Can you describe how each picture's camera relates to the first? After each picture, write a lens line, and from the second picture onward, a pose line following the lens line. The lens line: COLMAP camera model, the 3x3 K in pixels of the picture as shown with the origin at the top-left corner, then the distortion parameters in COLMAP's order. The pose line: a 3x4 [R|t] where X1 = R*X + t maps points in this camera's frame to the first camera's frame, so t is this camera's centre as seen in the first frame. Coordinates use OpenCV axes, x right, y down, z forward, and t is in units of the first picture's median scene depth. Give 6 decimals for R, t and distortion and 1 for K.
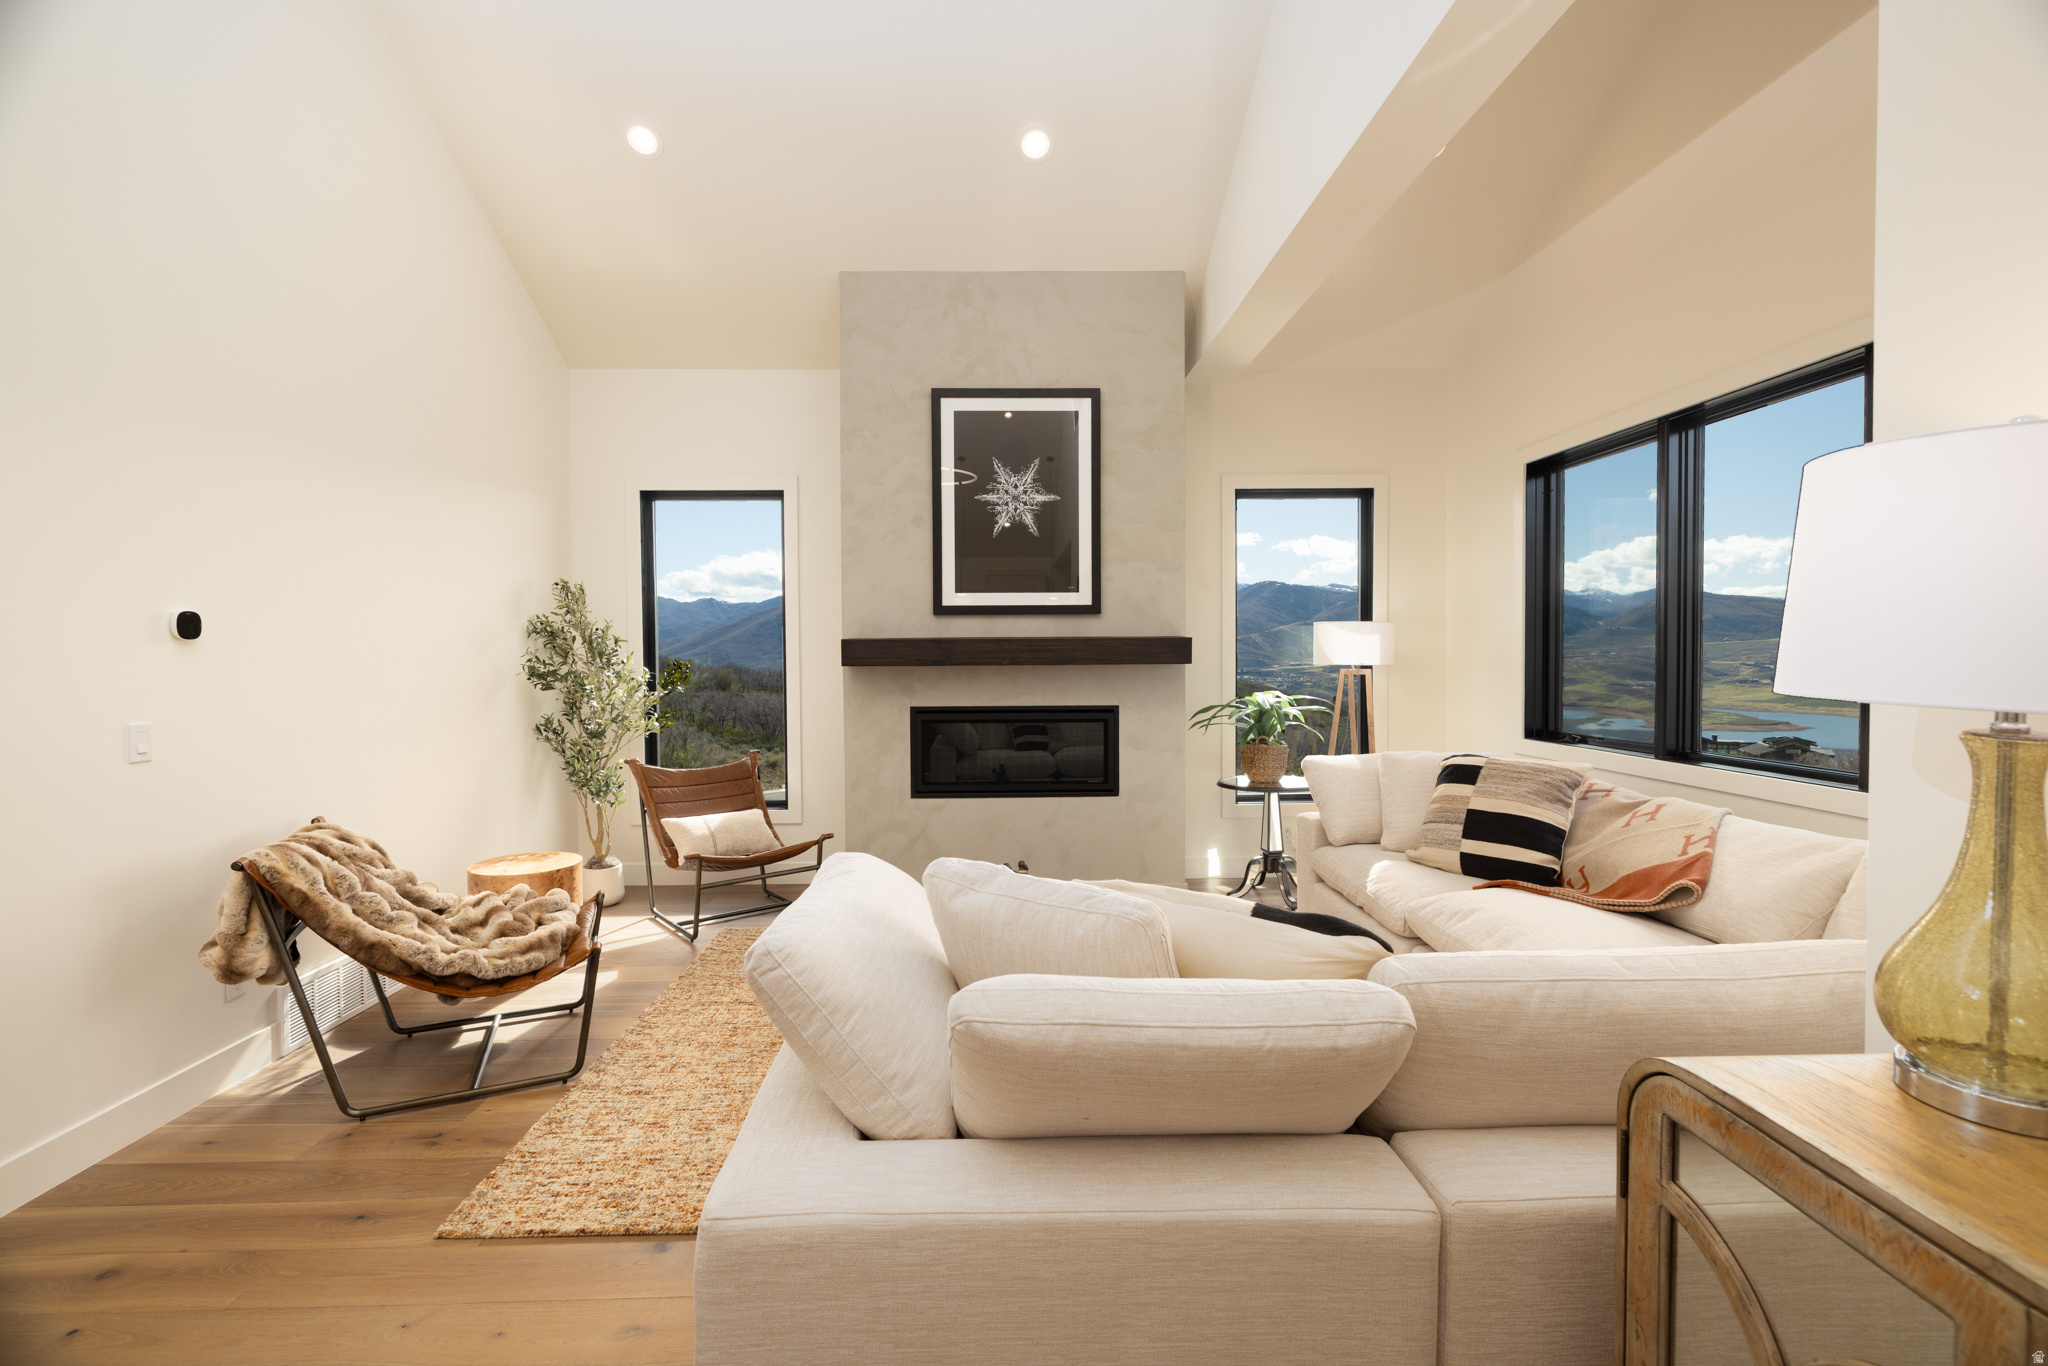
lens RADIAL K [[941.2, 0, 1024.0], [0, 941.2, 683.0], [0, 0, 1]] dist [-0.002966, -0.000221]
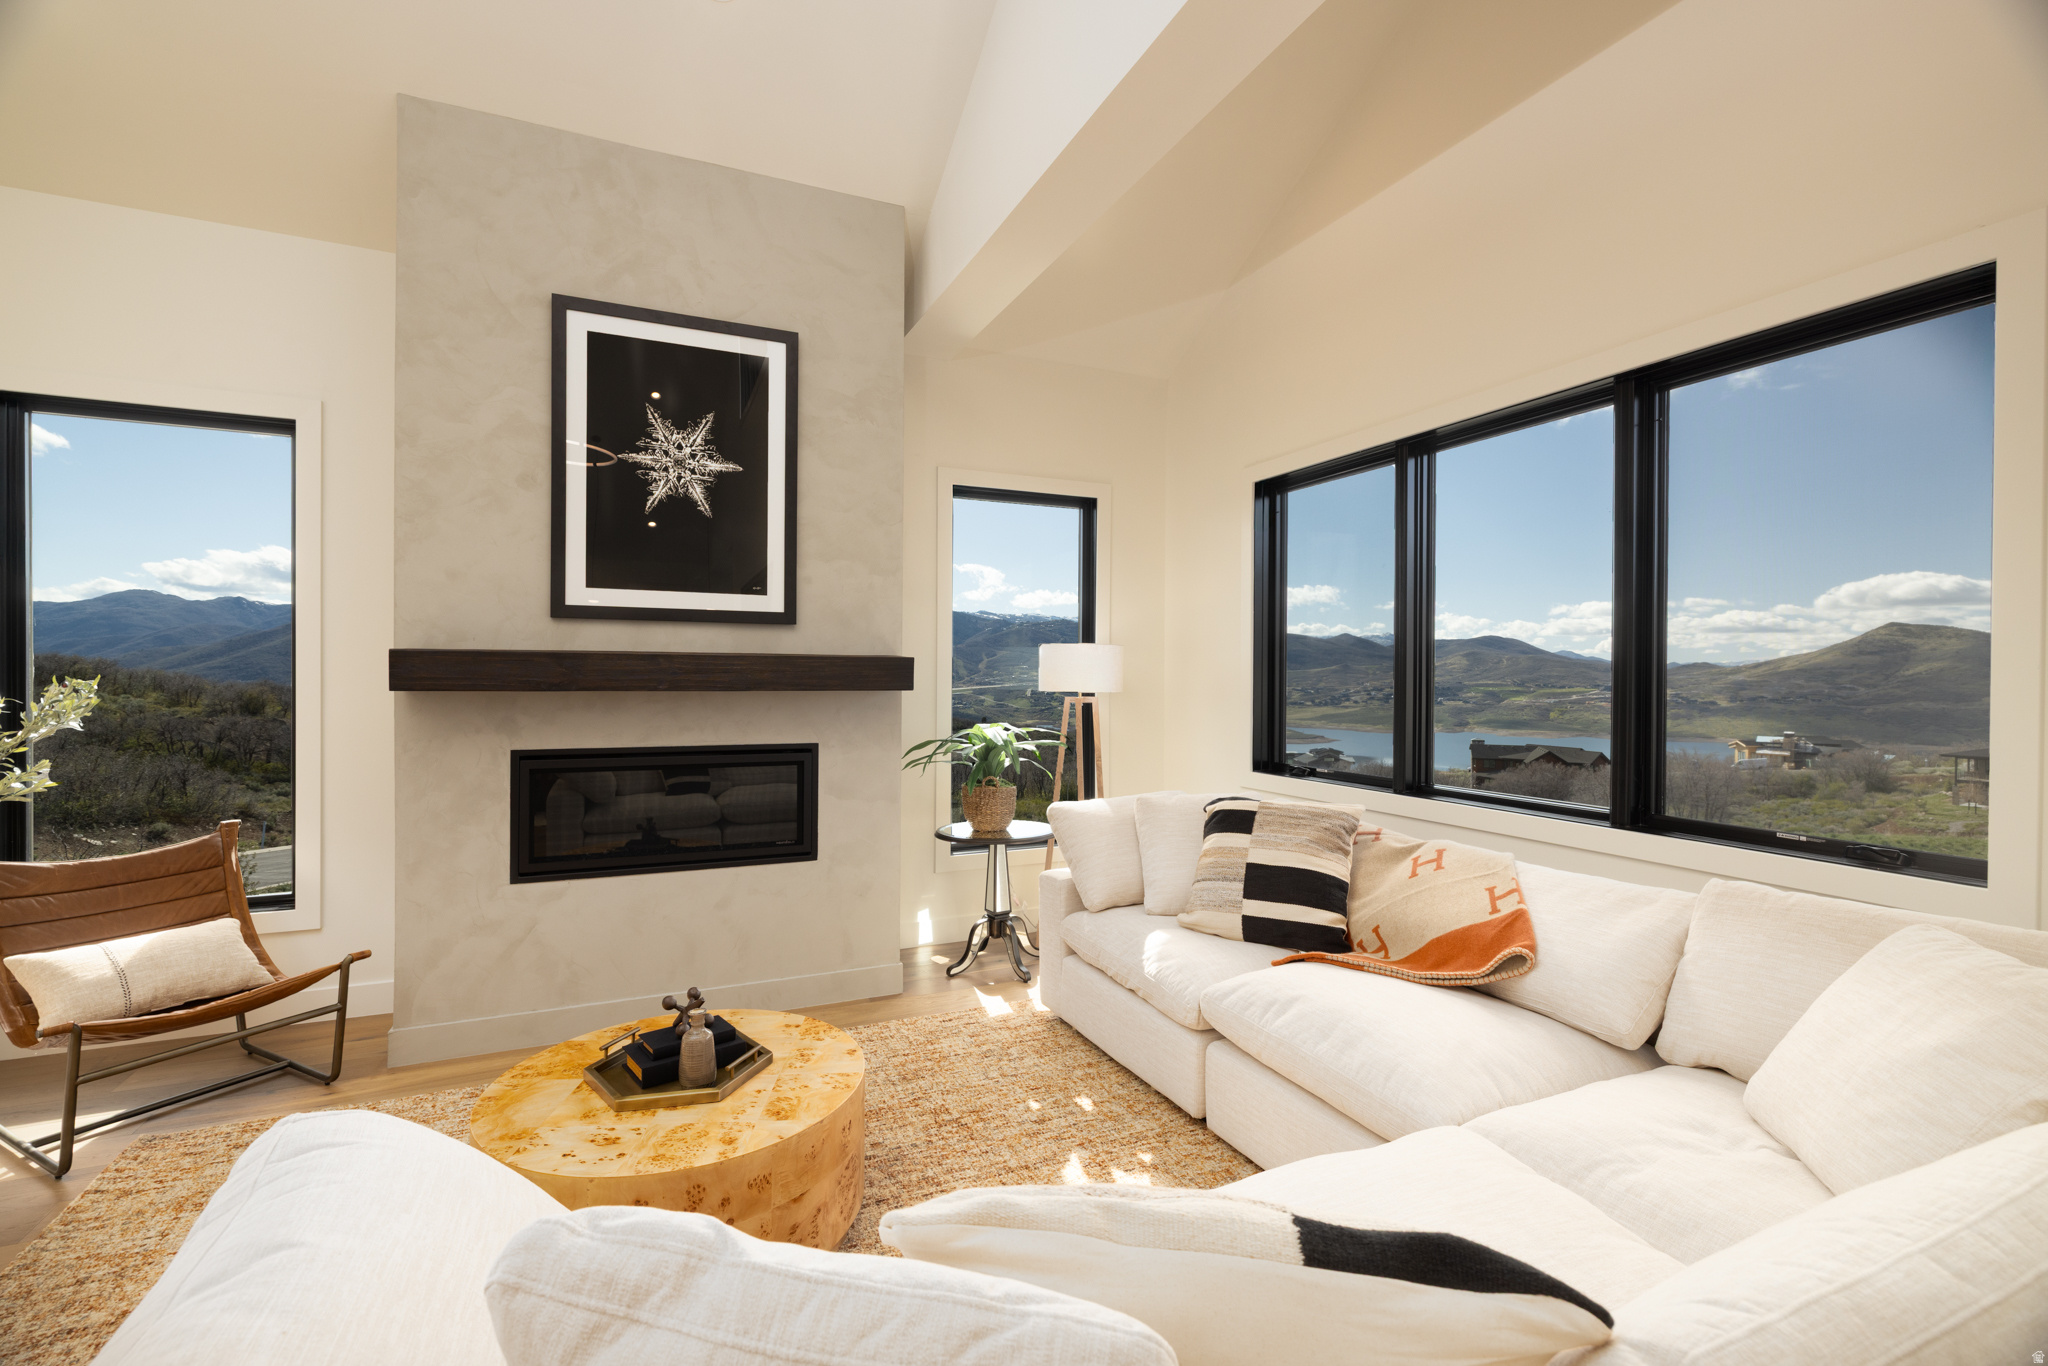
lens RADIAL K [[888.9, 0, 1024.0], [0, 888.9, 683.0], [0, 0, 1]] dist [0.001703, 0.000725]
pose [[0.925883, 0.009662, 0.377688, -0.020226], [-0.001319, 0.999750, -0.022341, -0.009741], [-0.377809, 0.020187, 0.925663, 0.260839]]
